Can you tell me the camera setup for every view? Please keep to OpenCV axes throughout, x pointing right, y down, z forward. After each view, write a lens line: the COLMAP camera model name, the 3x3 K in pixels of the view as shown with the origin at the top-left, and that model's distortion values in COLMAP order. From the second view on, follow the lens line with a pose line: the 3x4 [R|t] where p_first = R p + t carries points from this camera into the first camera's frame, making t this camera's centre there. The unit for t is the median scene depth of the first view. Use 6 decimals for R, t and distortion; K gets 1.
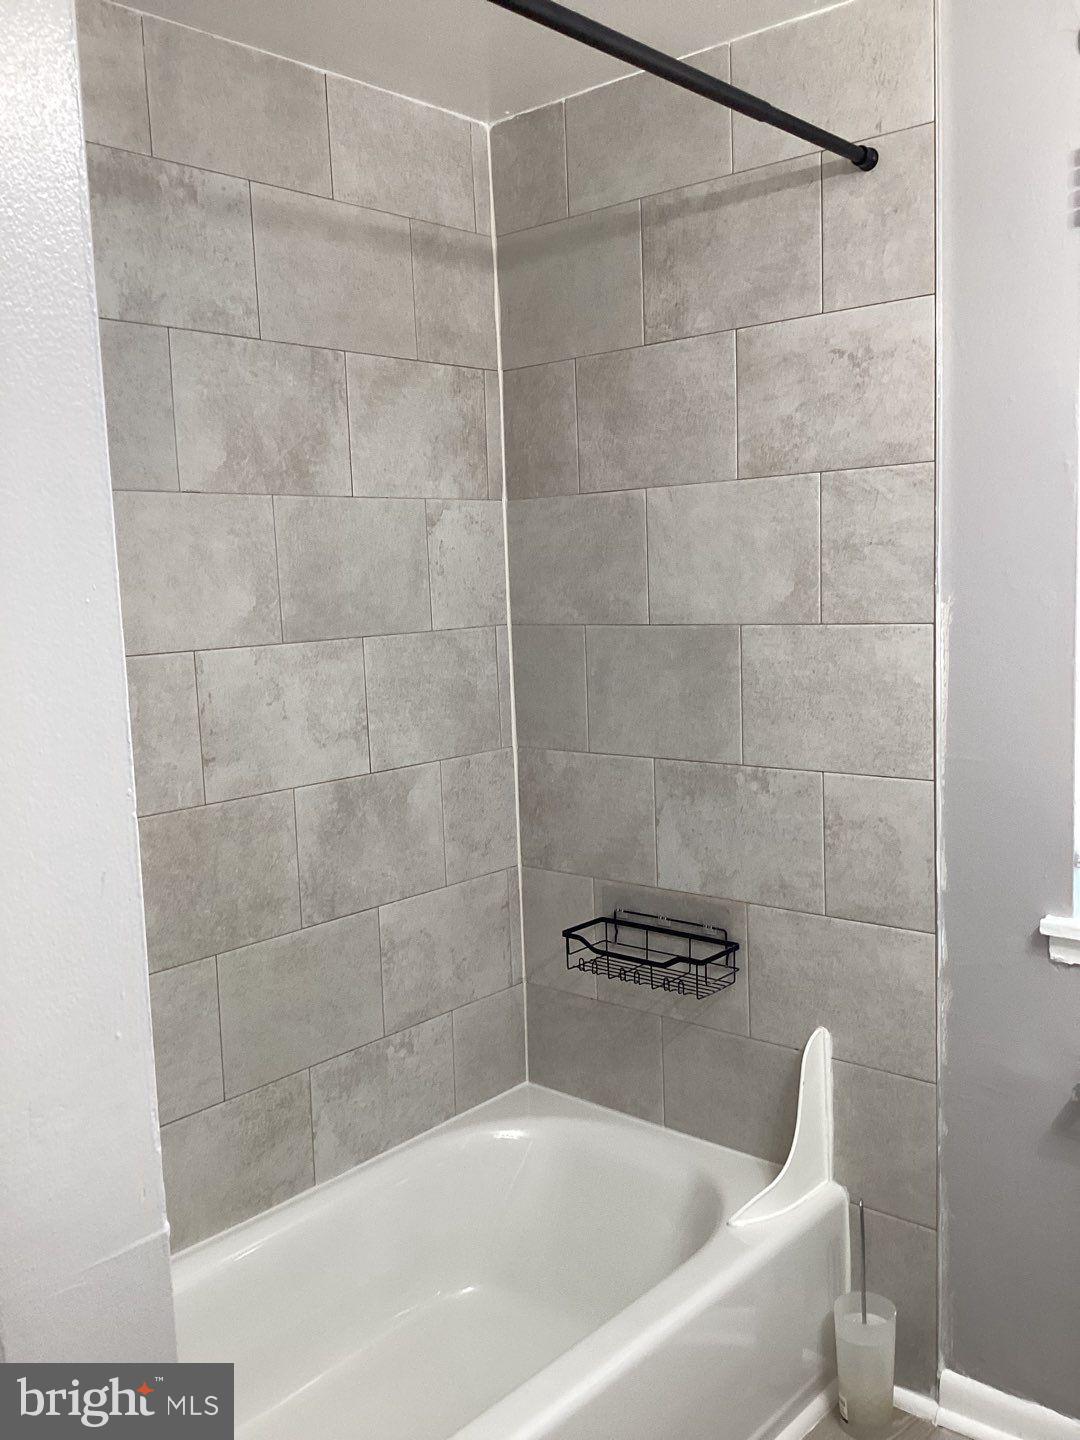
lens RADIAL K [[1283.7, 0, 536.3], [0, 1283.7, 716.2], [0, 0, 1]] dist [0.043492, -0.073666]
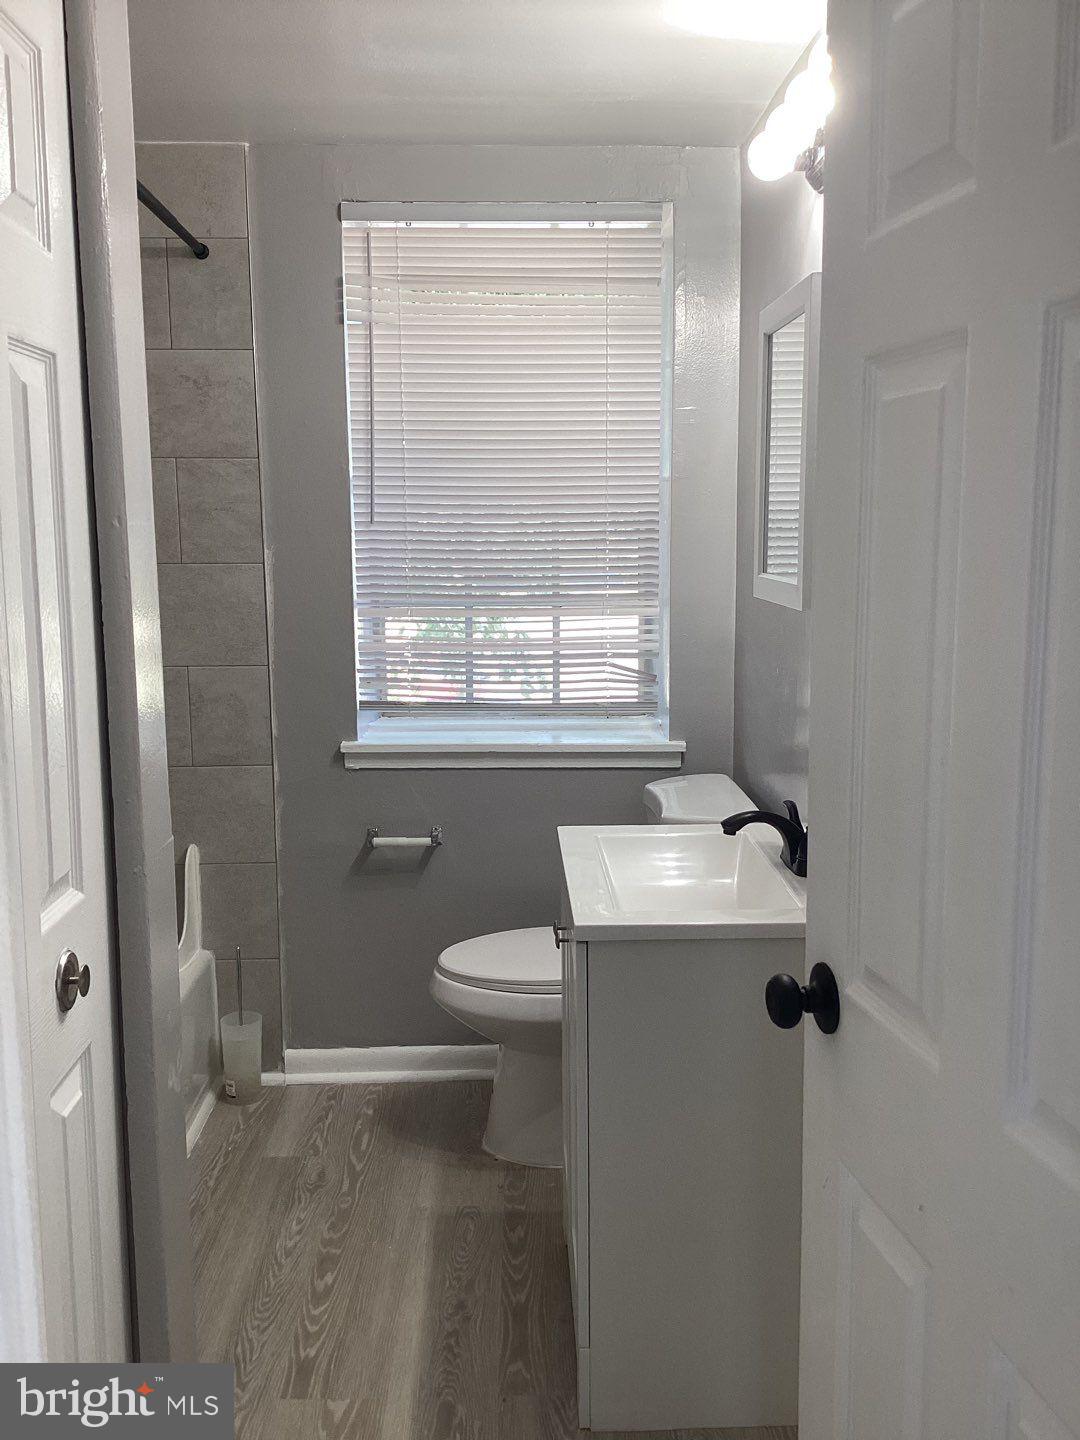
lens RADIAL K [[1283.7, 0, 540.8], [0, 1283.7, 720.7], [0, 0, 1]] dist [0.043492, -0.073666]
pose [[0.722339, -0.056999, 0.689187, -0.514122], [0.054123, 0.998200, 0.025828, 0.092878], [-0.689418, 0.018644, 0.724123, -0.338523]]
